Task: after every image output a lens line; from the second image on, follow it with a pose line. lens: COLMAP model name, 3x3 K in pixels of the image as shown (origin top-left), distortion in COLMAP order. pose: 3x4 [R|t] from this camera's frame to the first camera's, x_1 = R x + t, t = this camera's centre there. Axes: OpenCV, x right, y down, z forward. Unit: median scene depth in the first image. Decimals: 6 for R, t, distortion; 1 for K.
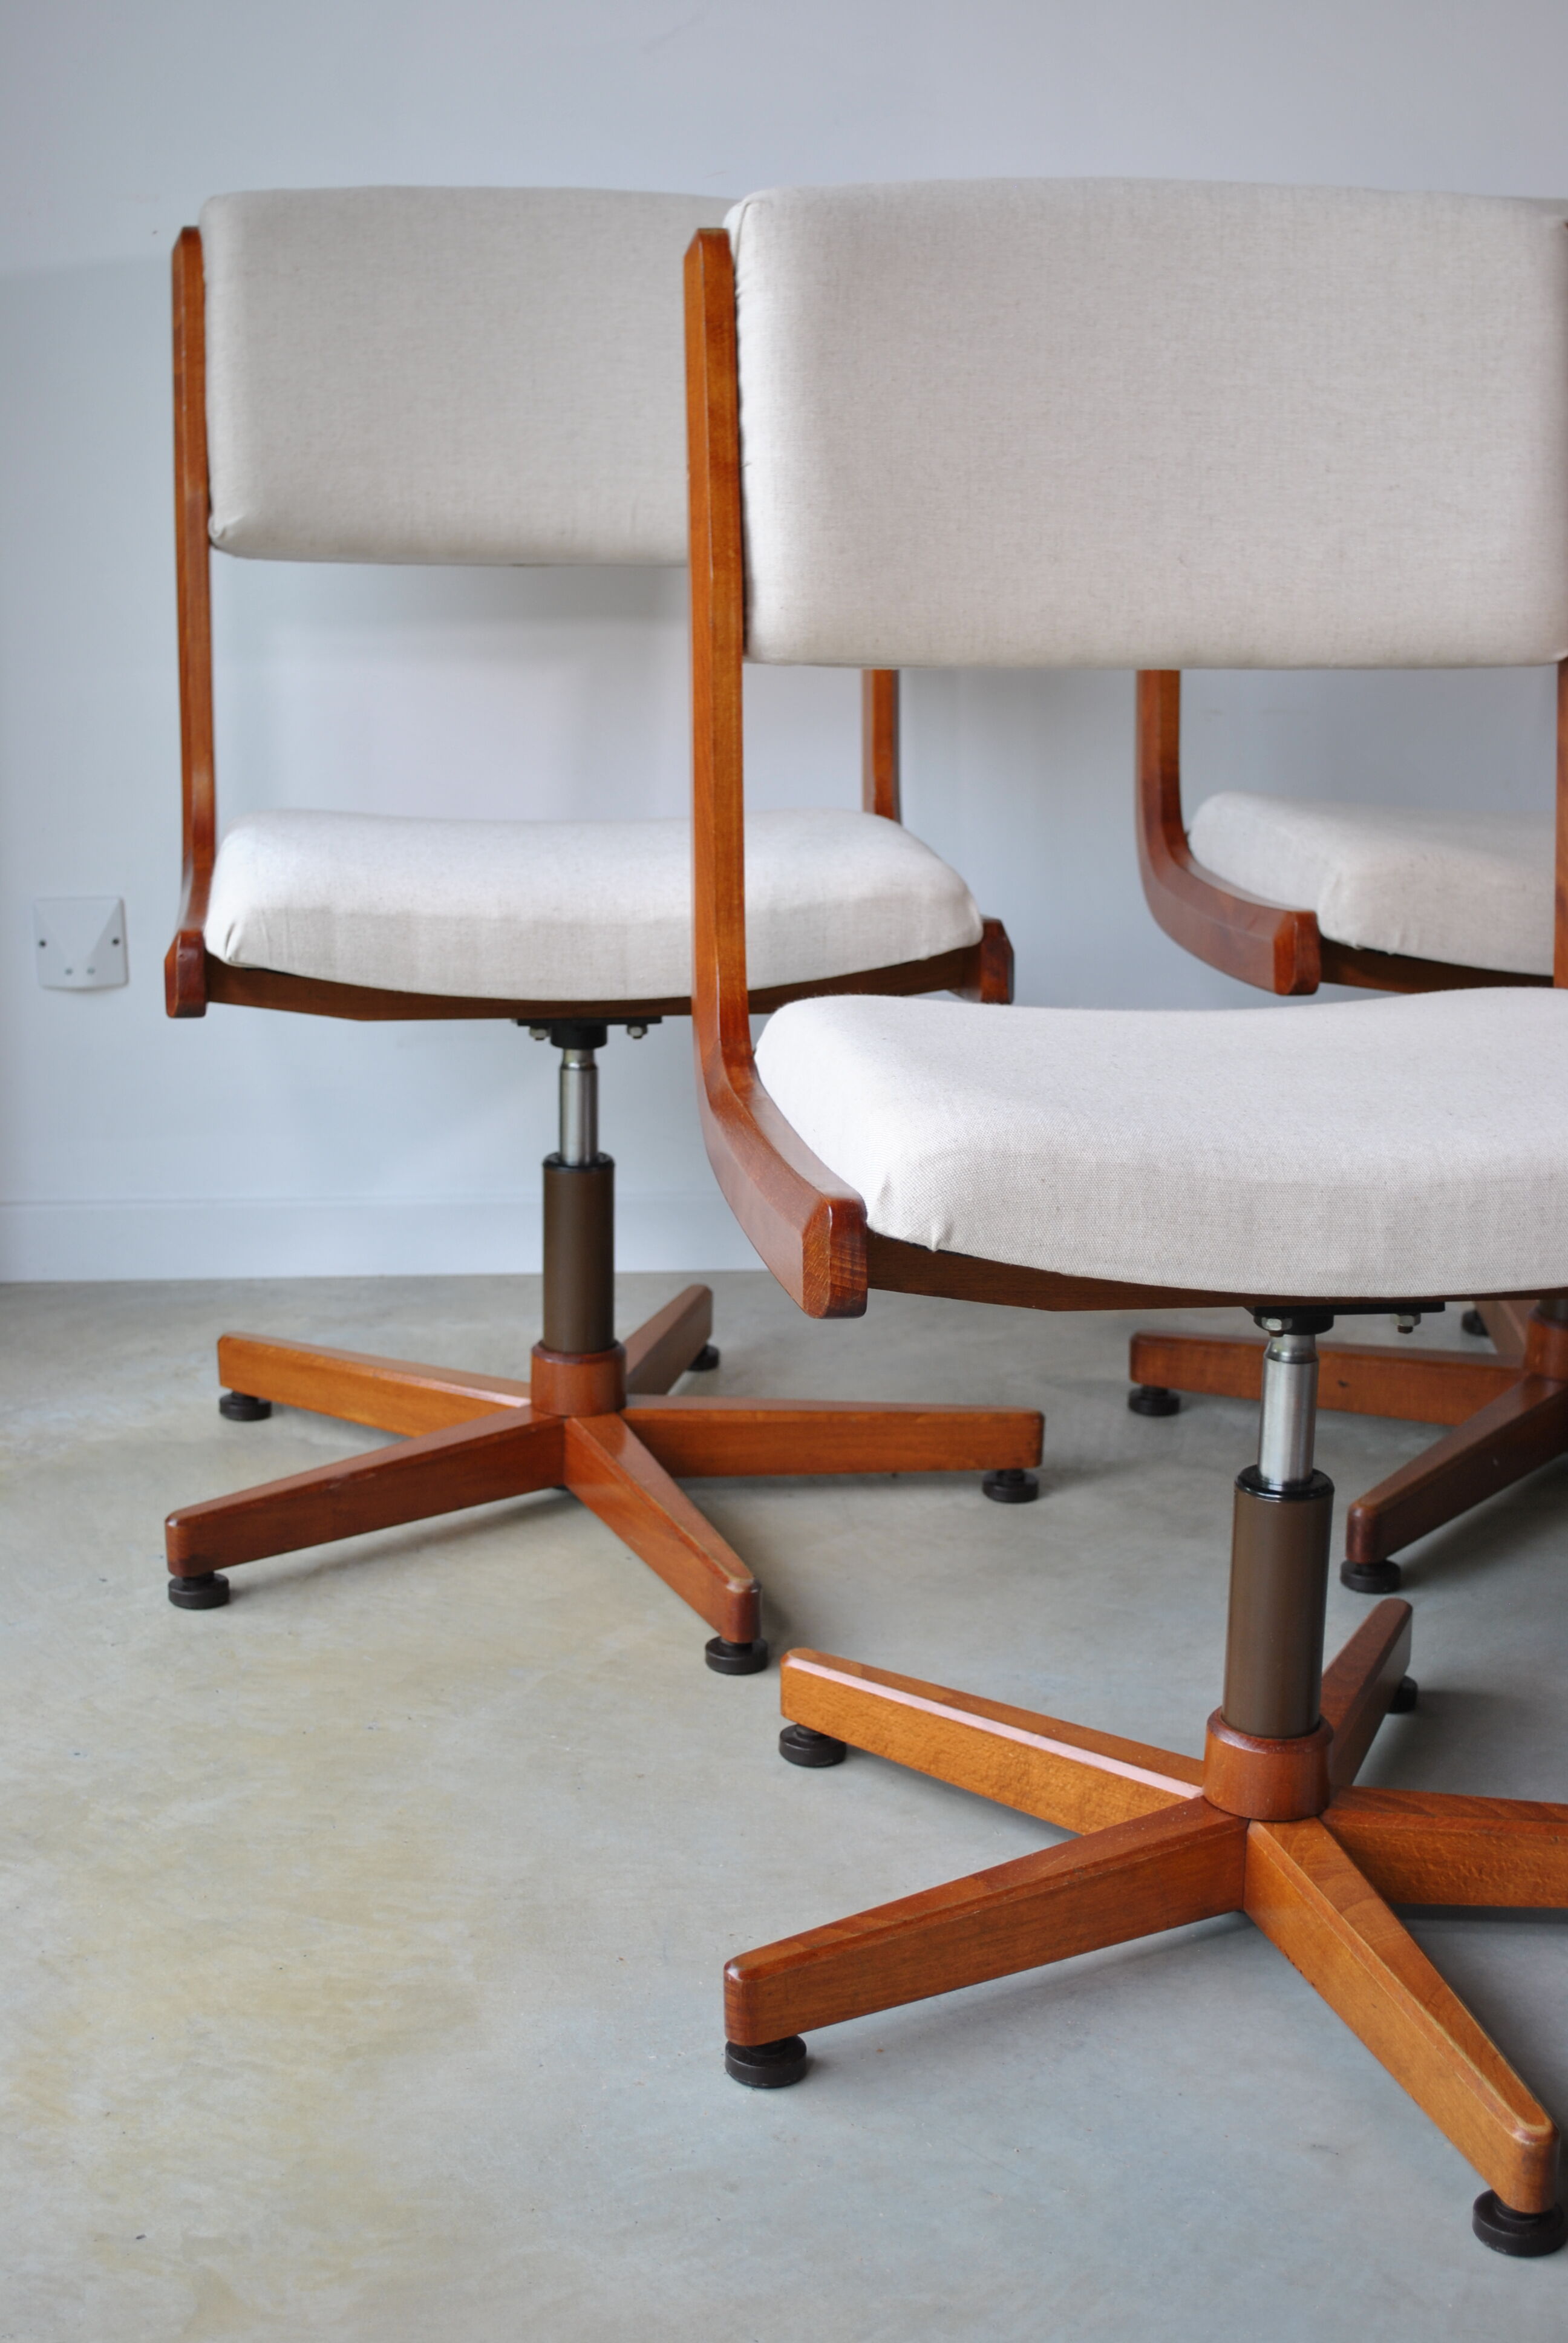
lens RADIAL K [[3375.1, 0, 726.9], [0, 3375.1, 1166.9], [0, 0, 1]] dist [-0.020719, 0.000000]
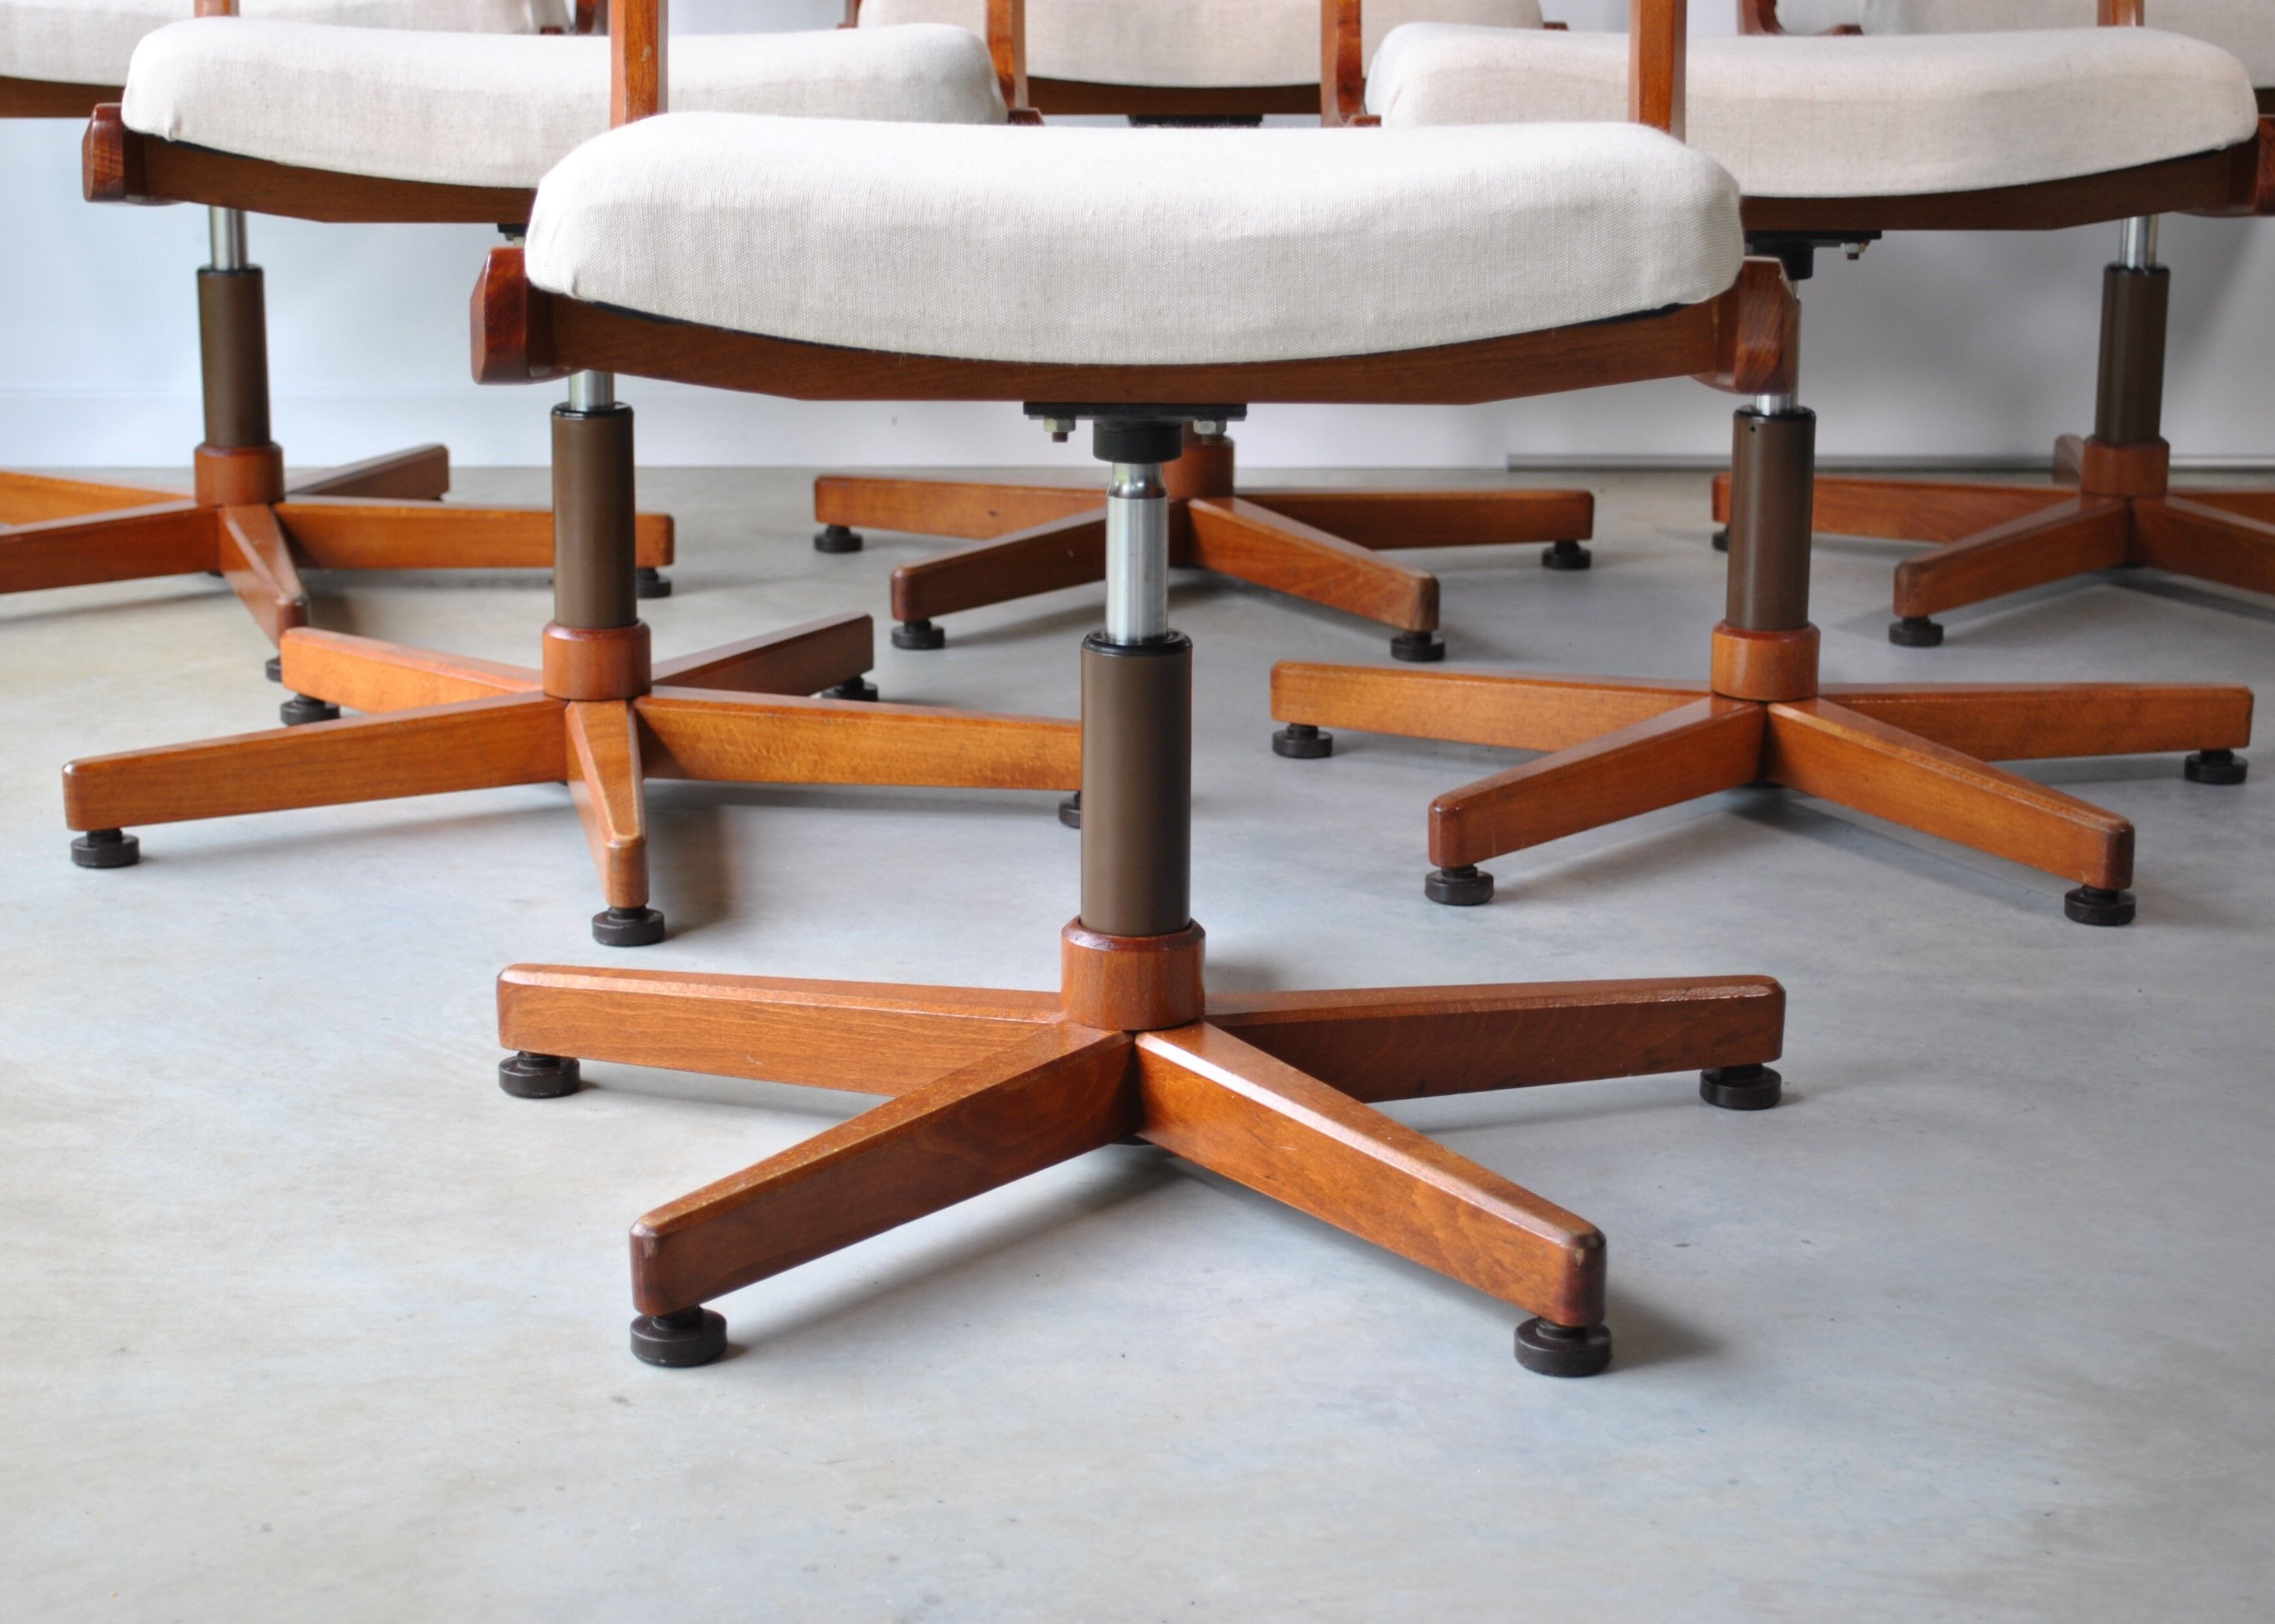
lens RADIAL K [[4286.3, 0, 1155.0], [0, 4286.3, 807.1], [0, 0, 1]] dist [0.005373, 0.000000]
pose [[0.998097, 0.009494, -0.060934, 0.377113], [-0.010396, 0.999841, -0.014512, 0.209246], [0.060787, 0.015118, 0.998036, -0.402853]]
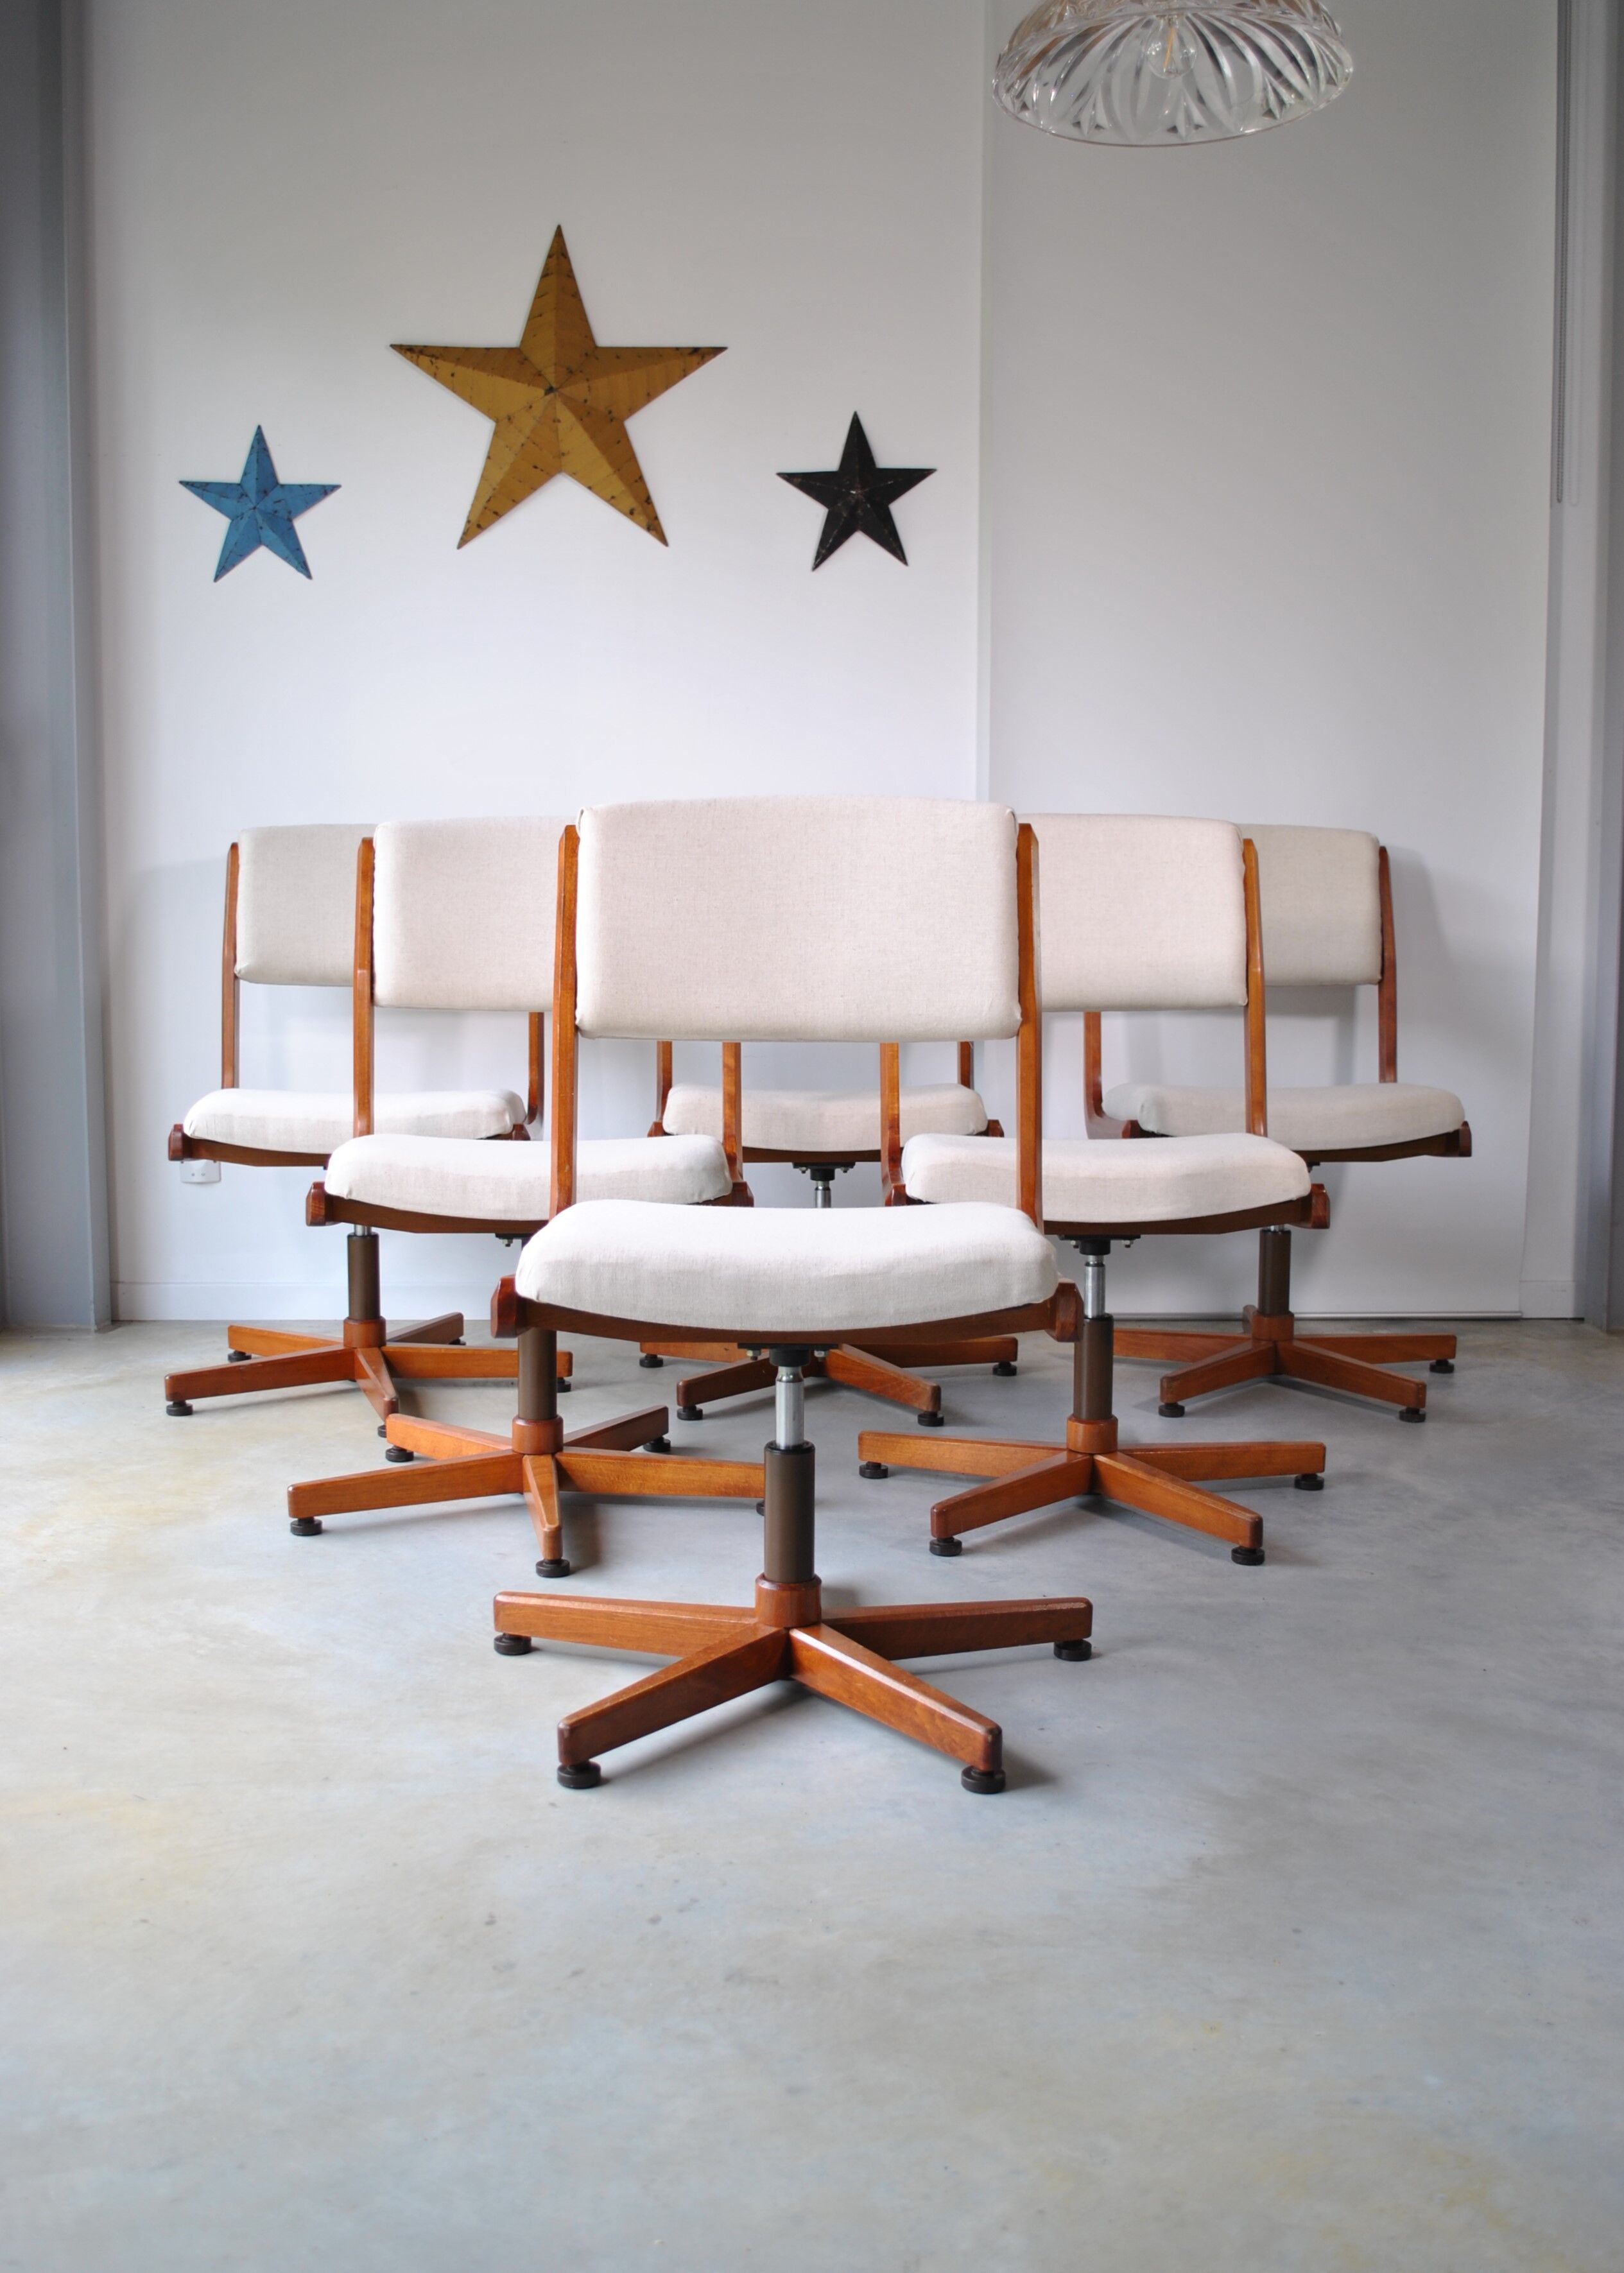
lens RADIAL K [[2276.5, 0, 788.6], [0, 2276.5, 1117.6], [0, 0, 1]] dist [-0.078858, 0.000000]
pose [[0.997284, -0.001881, -0.073632, 0.395467], [-0.009644, 0.987733, -0.155852, 0.173274], [0.073022, 0.156139, 0.985032, -0.561897]]
